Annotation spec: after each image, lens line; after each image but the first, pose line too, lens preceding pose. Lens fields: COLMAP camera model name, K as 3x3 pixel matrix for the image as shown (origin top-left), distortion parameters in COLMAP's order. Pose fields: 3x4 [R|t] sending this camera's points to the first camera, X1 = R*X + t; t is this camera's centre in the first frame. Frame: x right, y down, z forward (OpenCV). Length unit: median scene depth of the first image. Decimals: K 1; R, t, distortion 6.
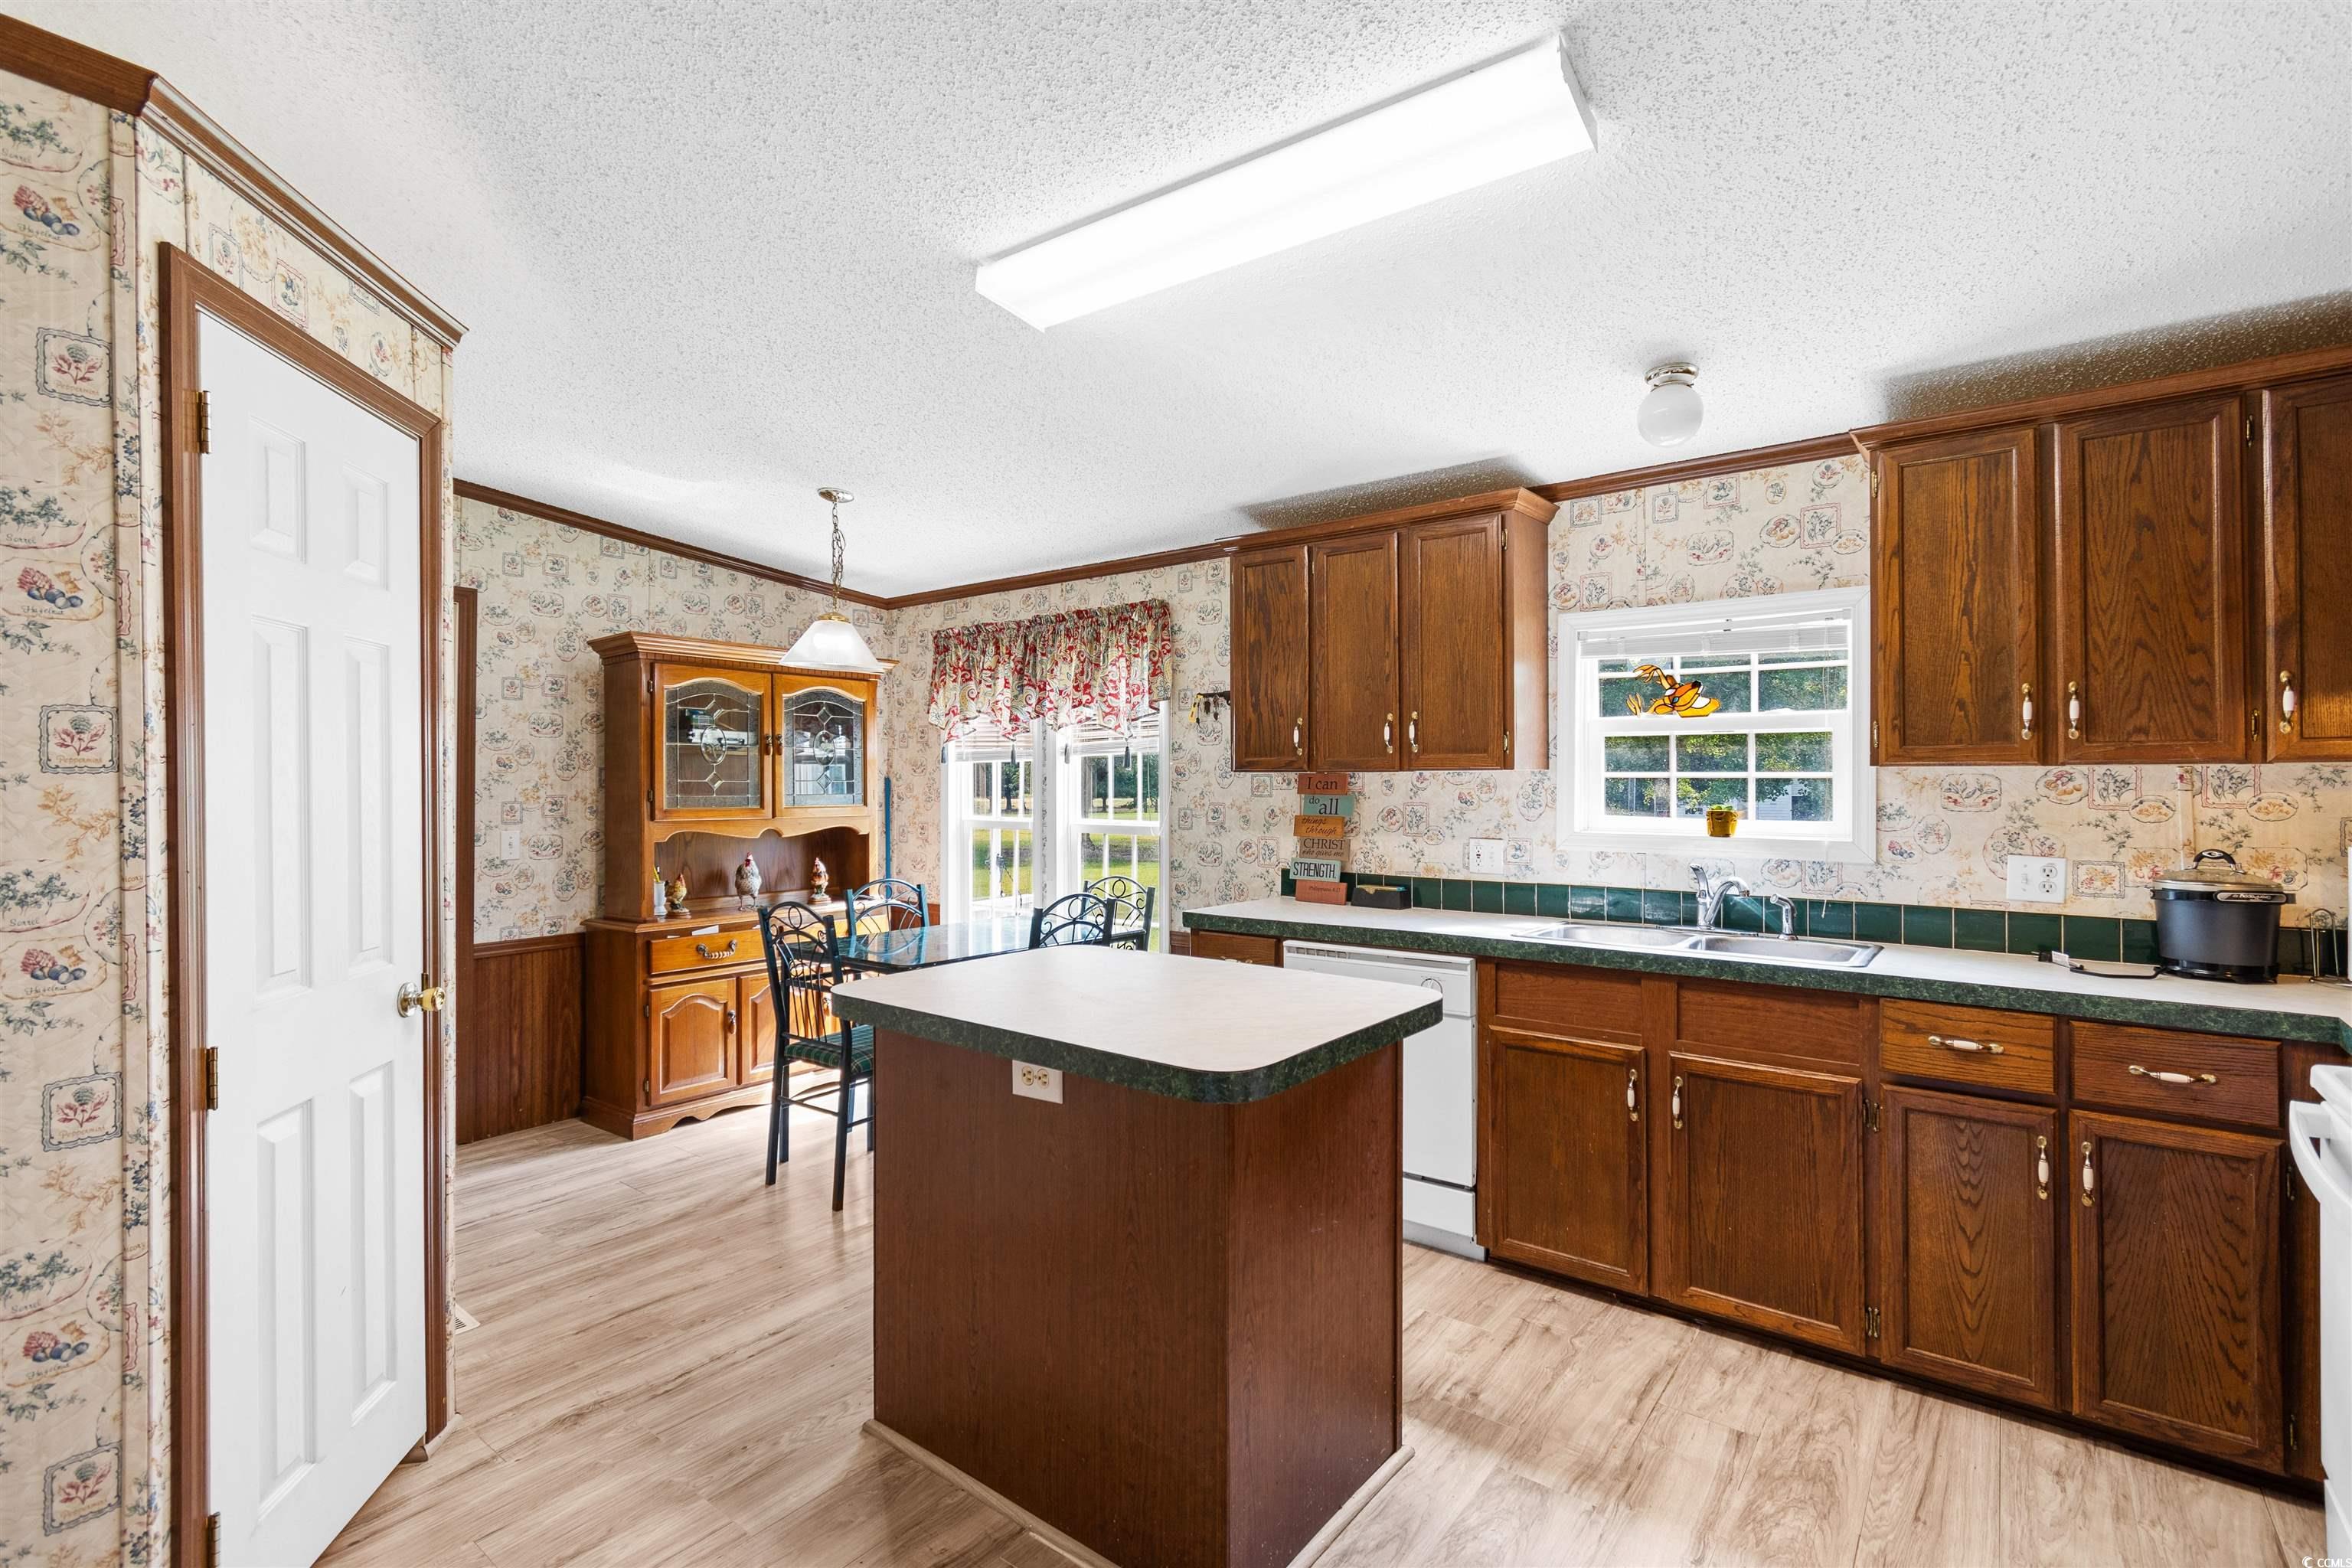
lens RADIAL K [[1077.1, 0, 1178.7], [0, 1077.1, 773.6], [0, 0, 1]] dist [0.002658, 0.000222]
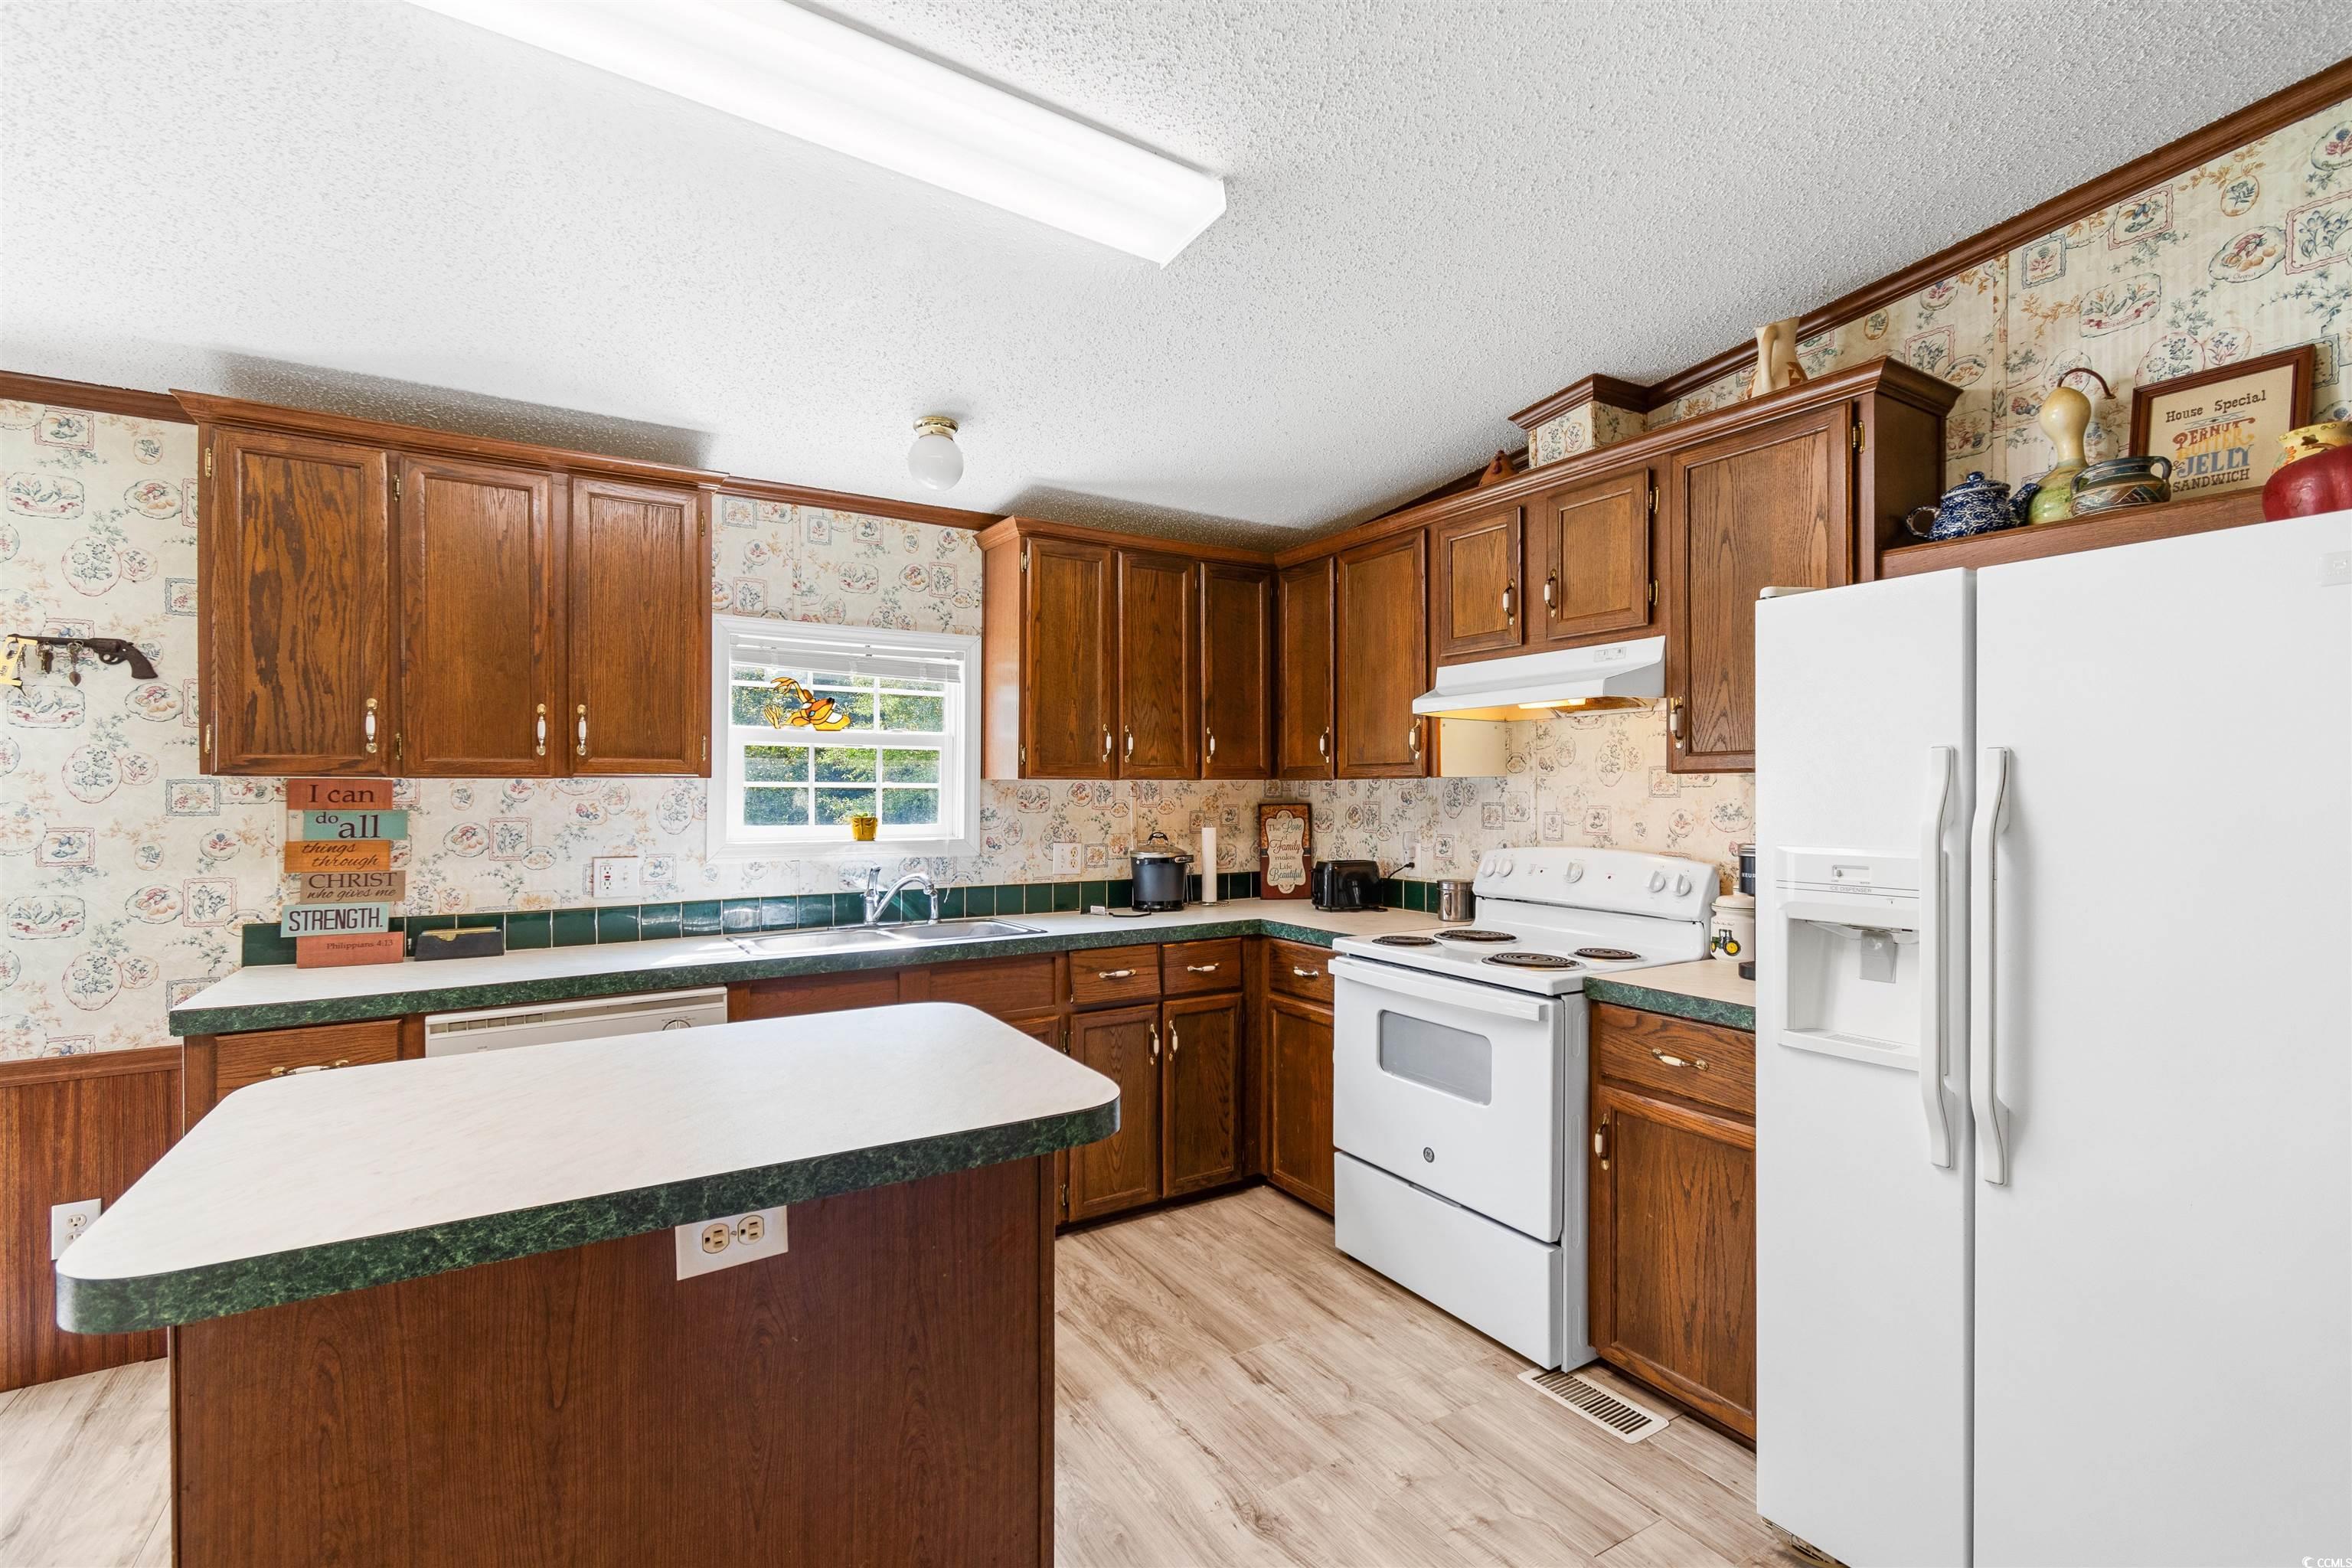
lens RADIAL K [[1045.4, 0, 1190.1], [0, 1045.4, 796.2], [0, 0, 1]] dist [-0.003014, -0.000527]
pose [[0.329520, -0.002936, 0.944144, -0.389854], [-0.005292, 0.999974, 0.004957, 0.005465], [-0.944134, -0.006630, 0.329496, 0.319275]]
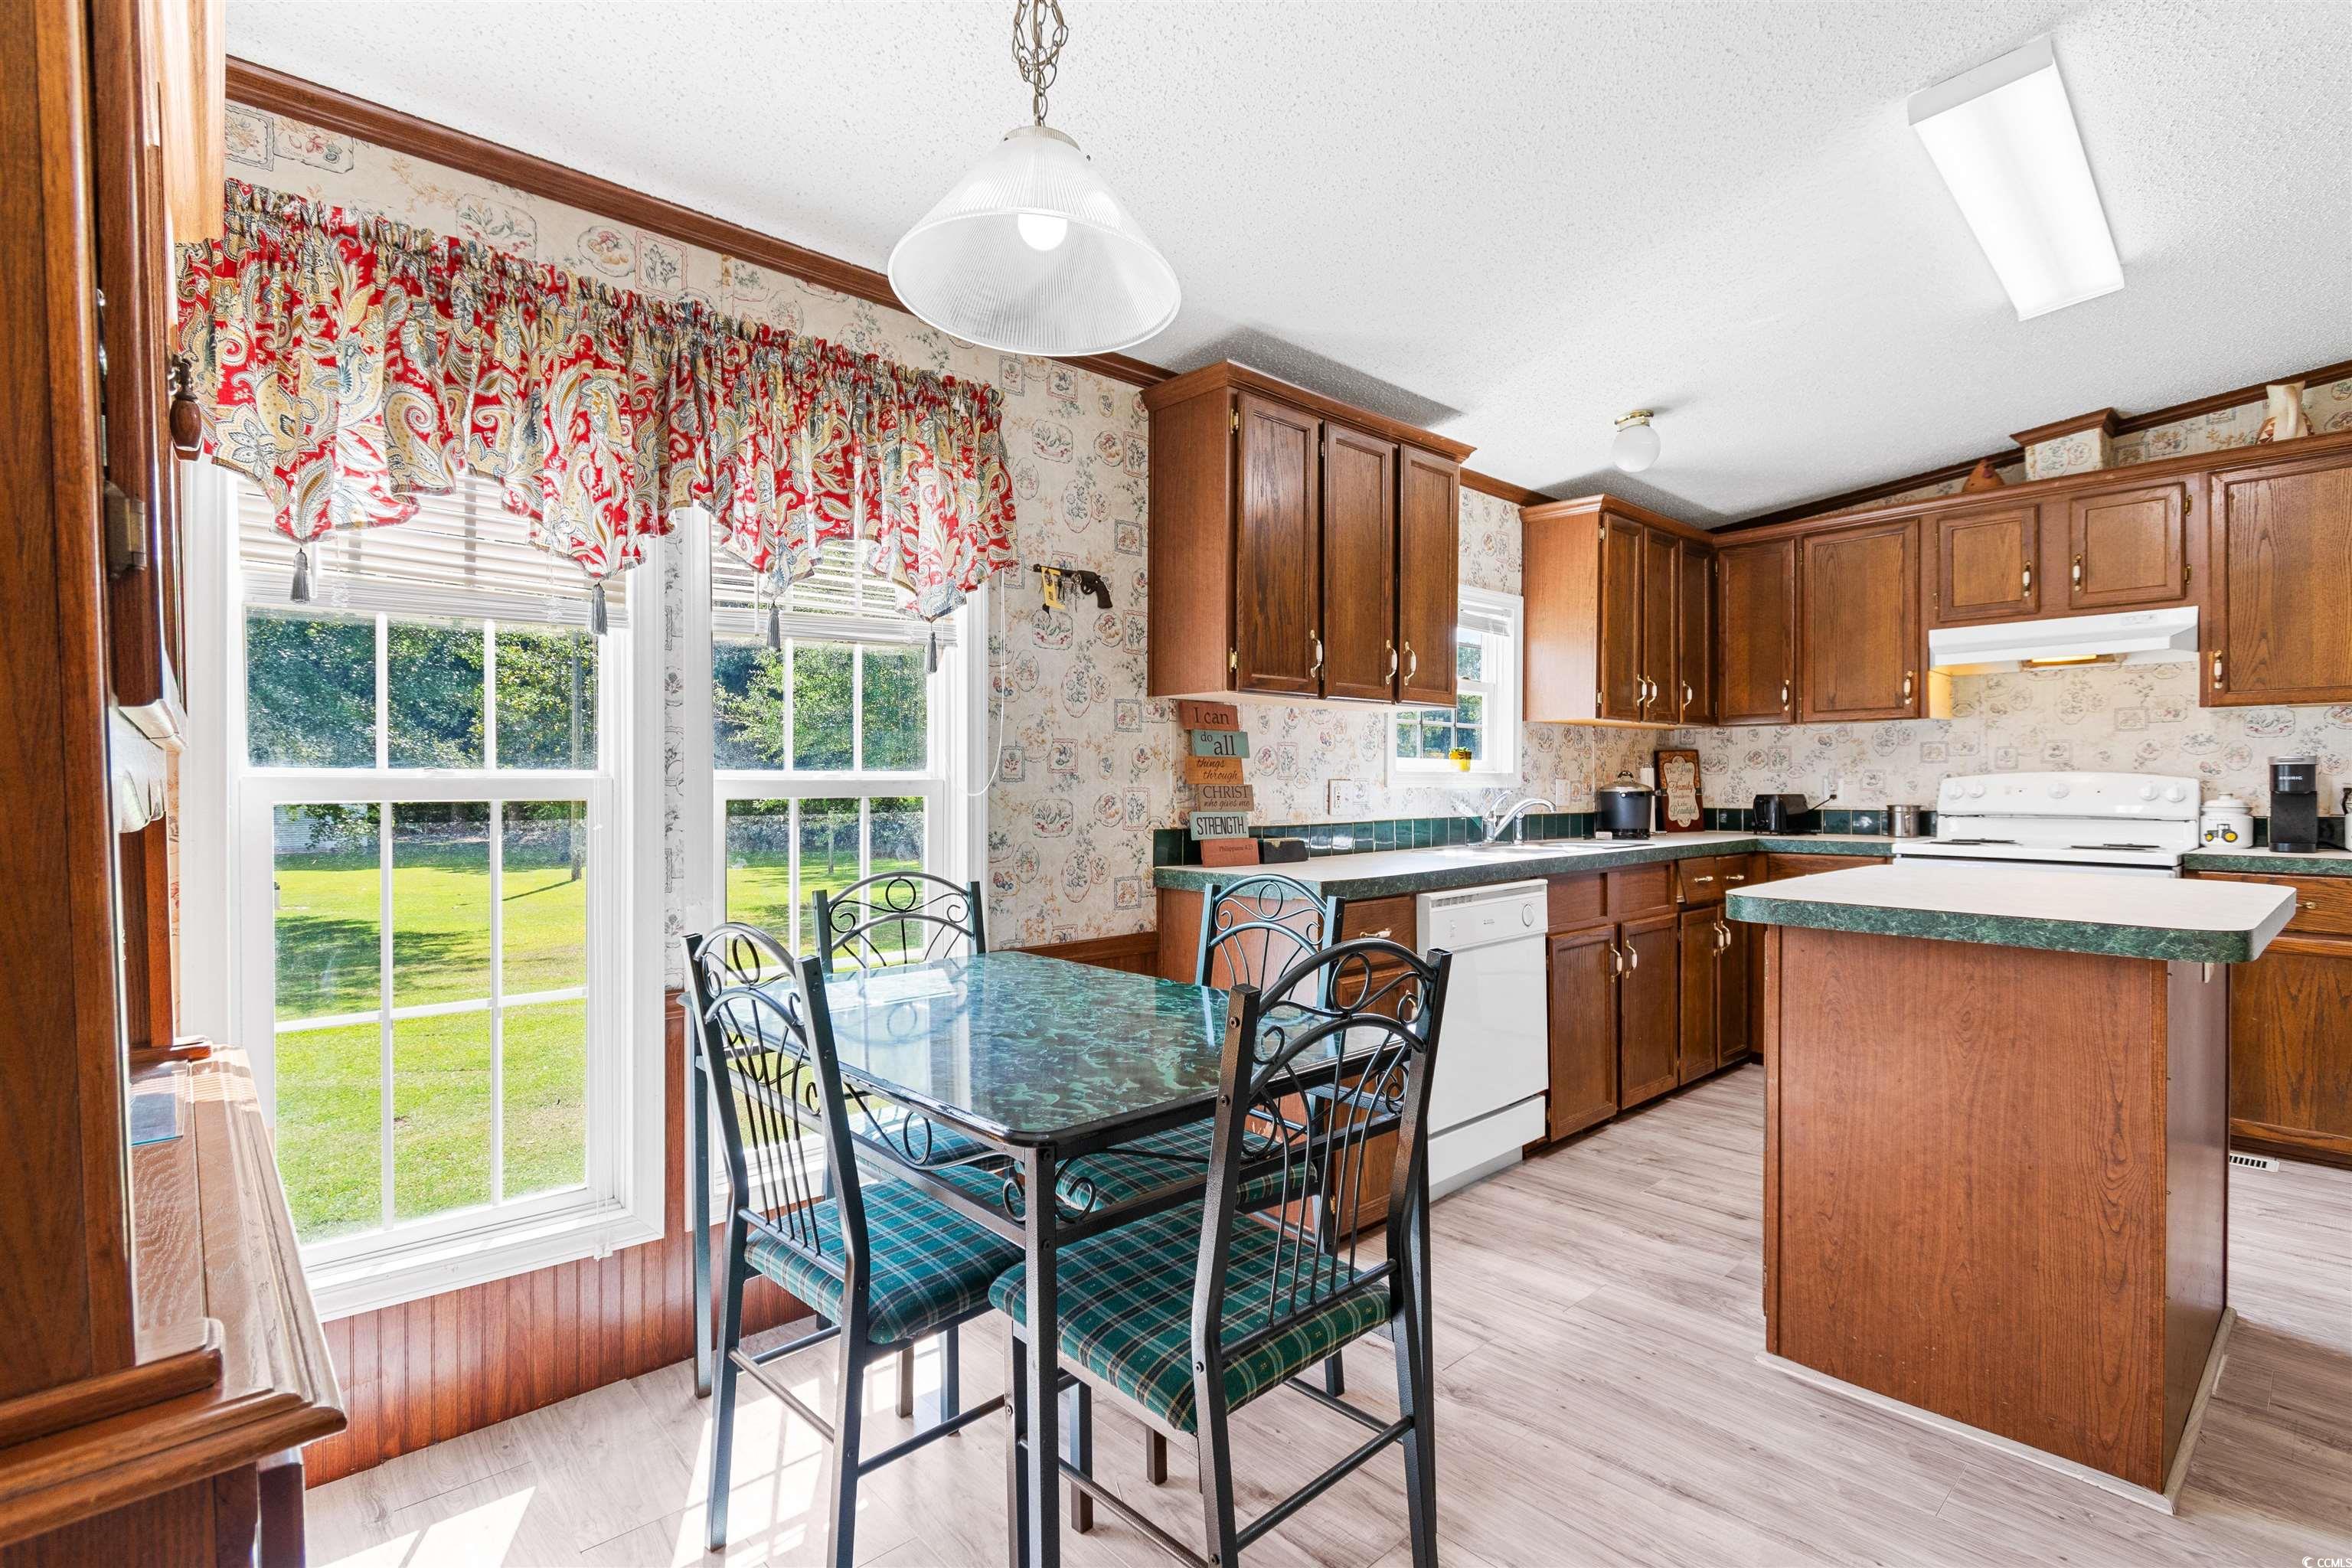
lens RADIAL K [[1091.4, 0, 1169.2], [0, 1091.4, 791.0], [0, 0, 1]] dist [0.000295, -0.007043]
pose [[0.167793, -0.005113, 0.985809, -0.797657], [-0.003132, 0.999979, 0.005719, 0.072133], [-0.985817, -0.004048, 0.167774, 1.088288]]
